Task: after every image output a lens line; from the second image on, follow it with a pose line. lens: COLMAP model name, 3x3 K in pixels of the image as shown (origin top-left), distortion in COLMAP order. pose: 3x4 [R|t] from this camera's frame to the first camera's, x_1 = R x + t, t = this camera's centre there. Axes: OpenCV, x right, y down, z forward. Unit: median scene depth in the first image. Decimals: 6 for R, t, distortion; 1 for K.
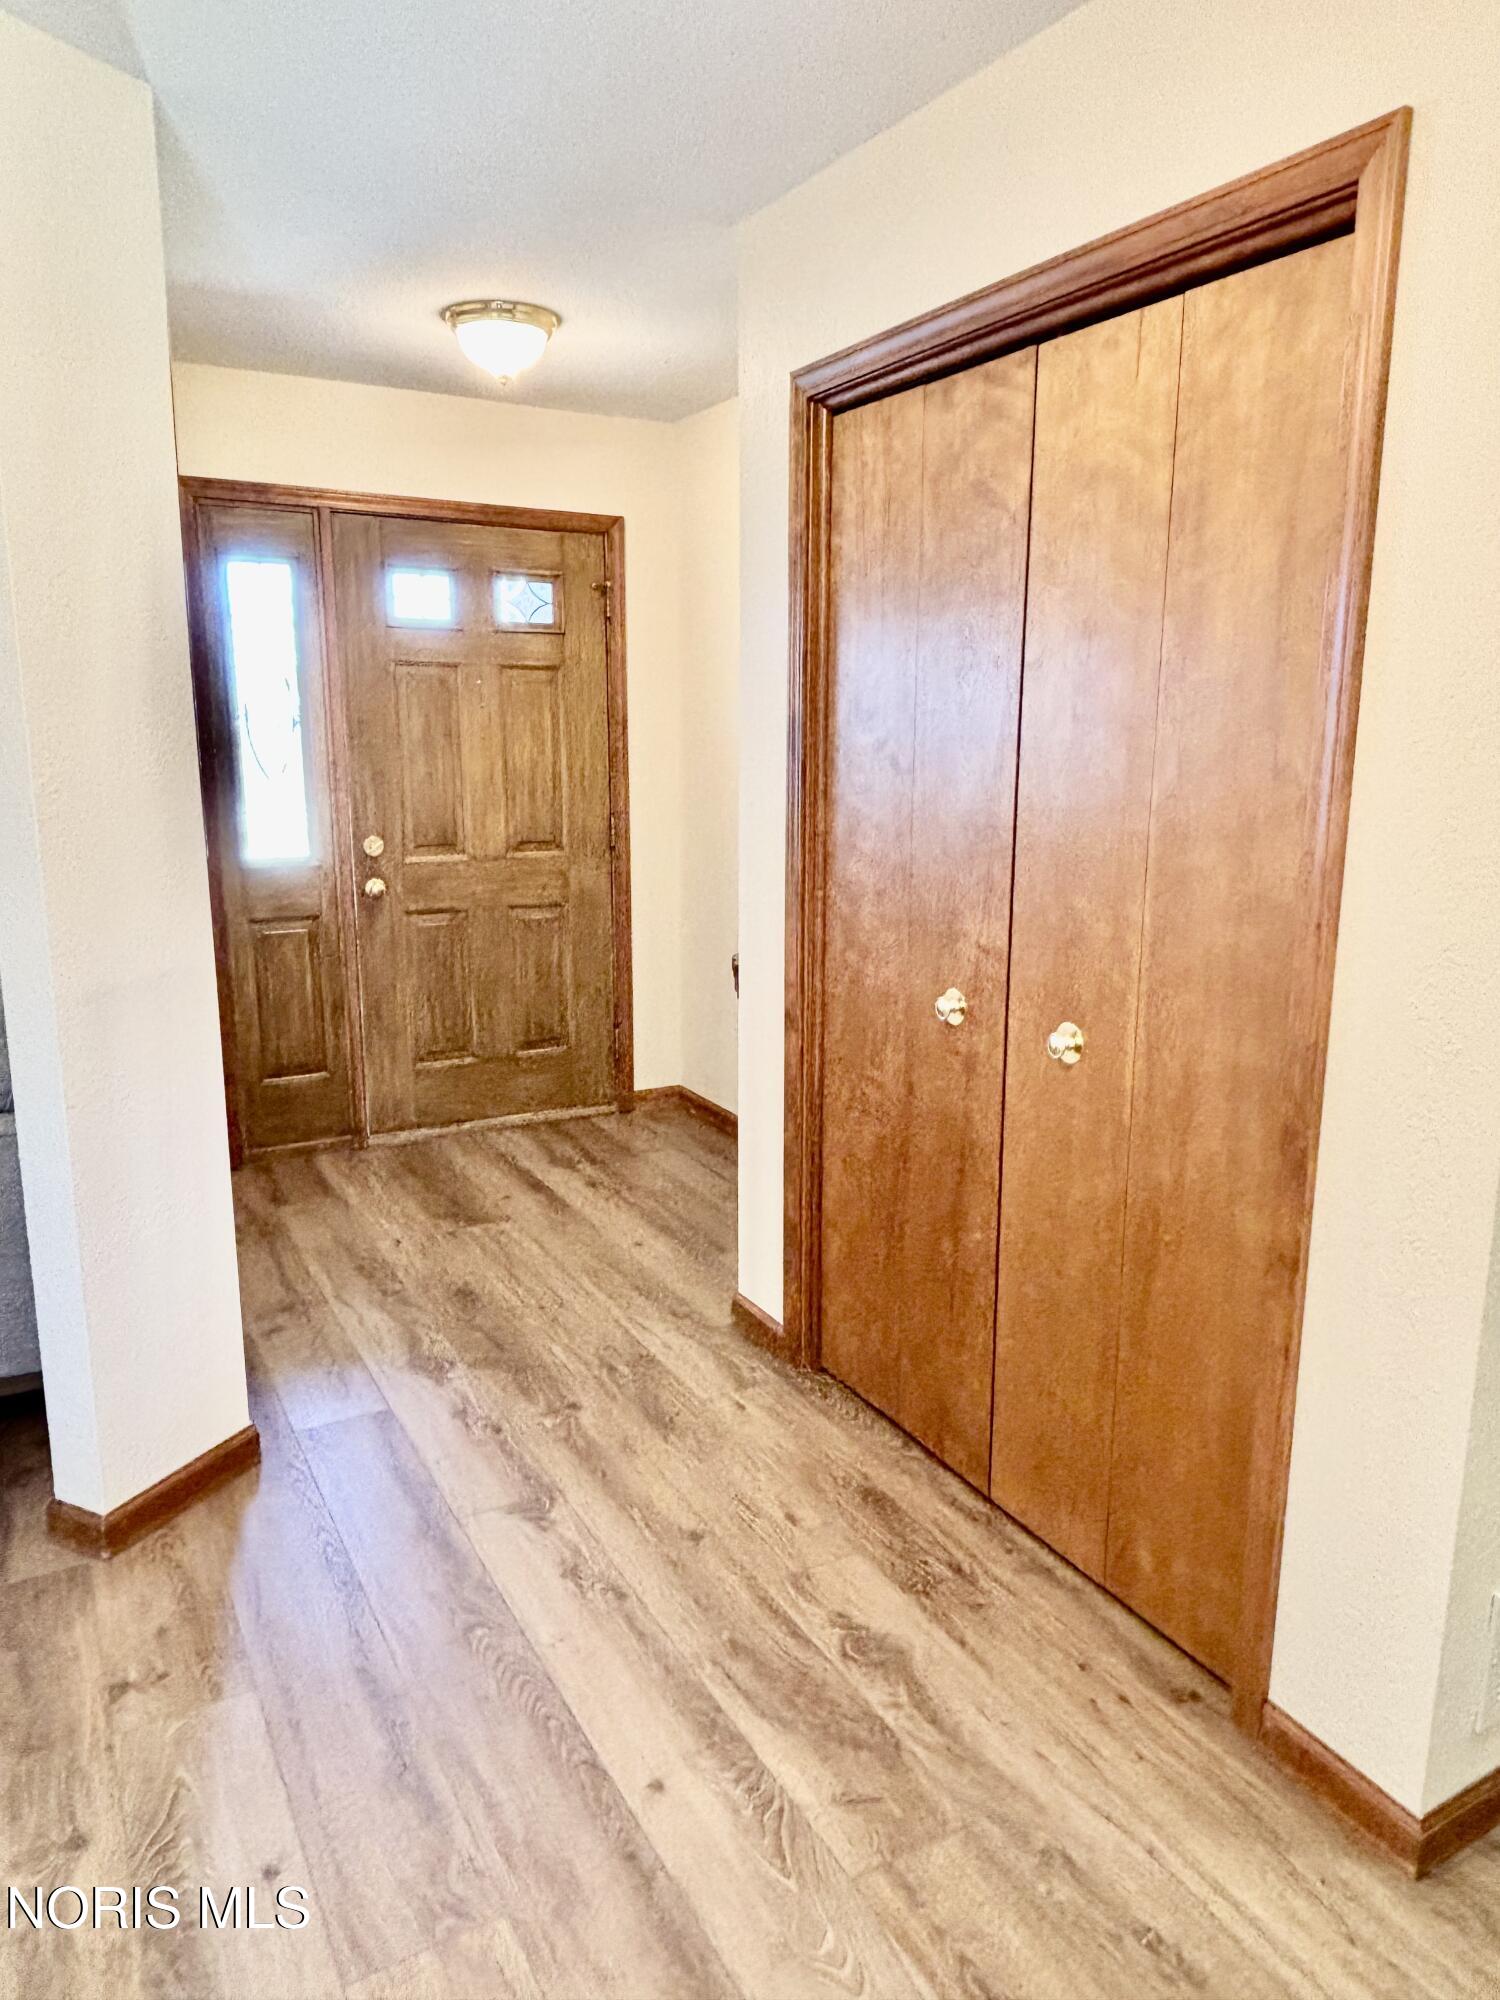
lens RADIAL K [[1363.8, 0, 750.0], [0, 1363.8, 1000.0], [0, 0, 1]] dist [0.068100, -0.126947]
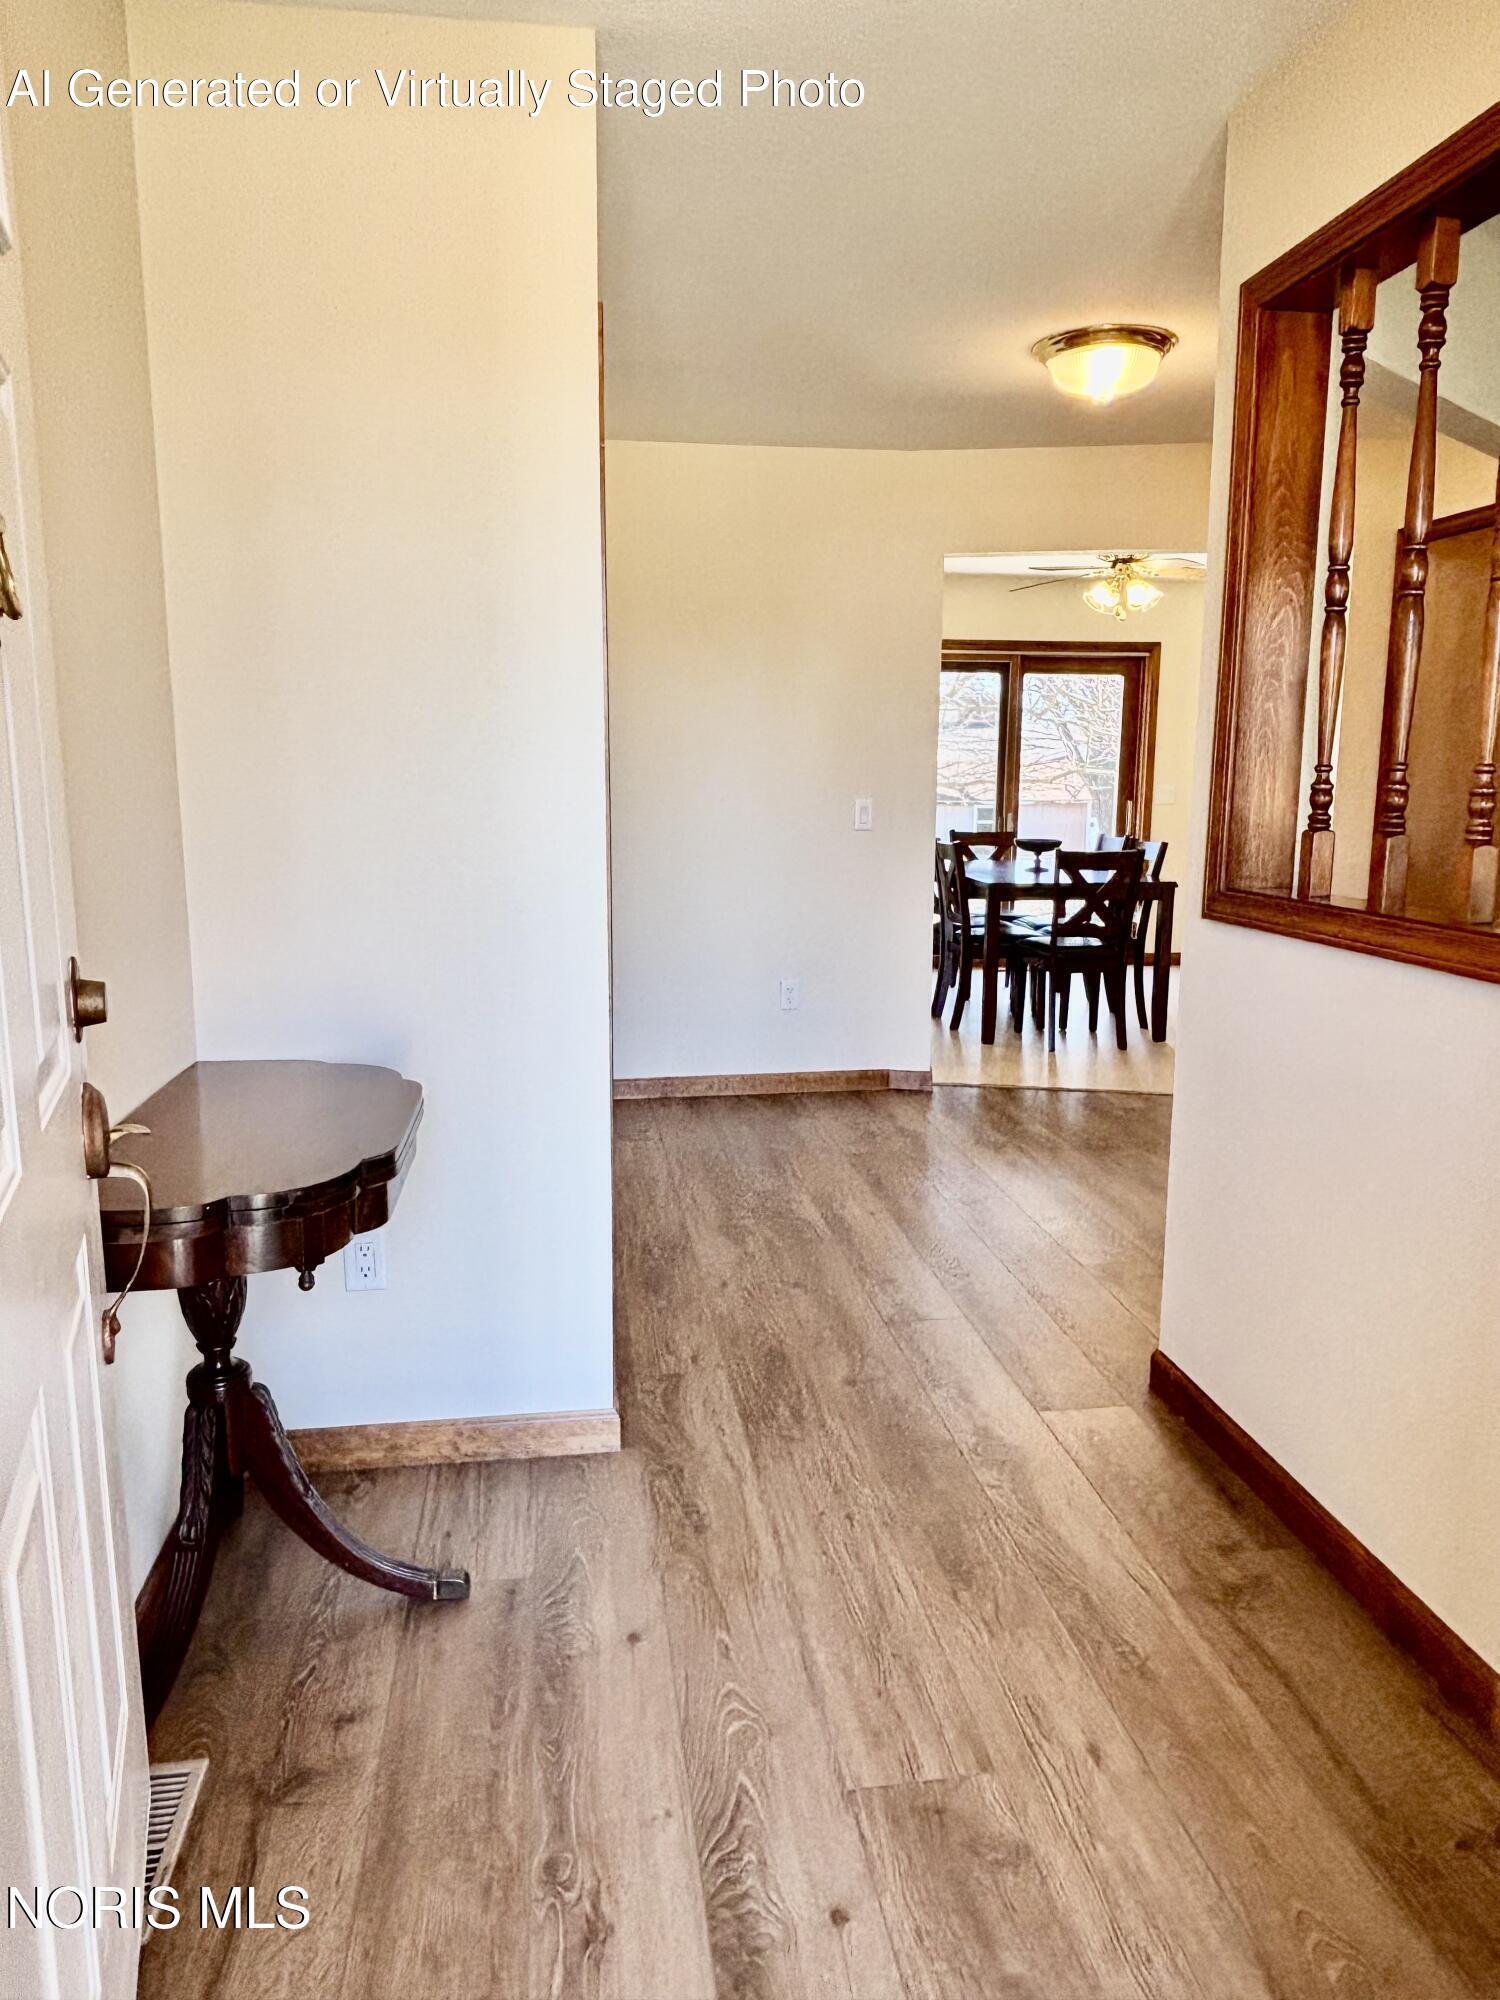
lens RADIAL K [[1363.8, 0, 750.0], [0, 1363.8, 1000.0], [0, 0, 1]] dist [0.068100, -0.126947]
pose [[-0.935457, -0.064706, 0.347466, -0.386775], [0.068993, 0.930756, 0.359074, -0.318912], [-0.346641, 0.359871, -0.866218, 1.786611]]
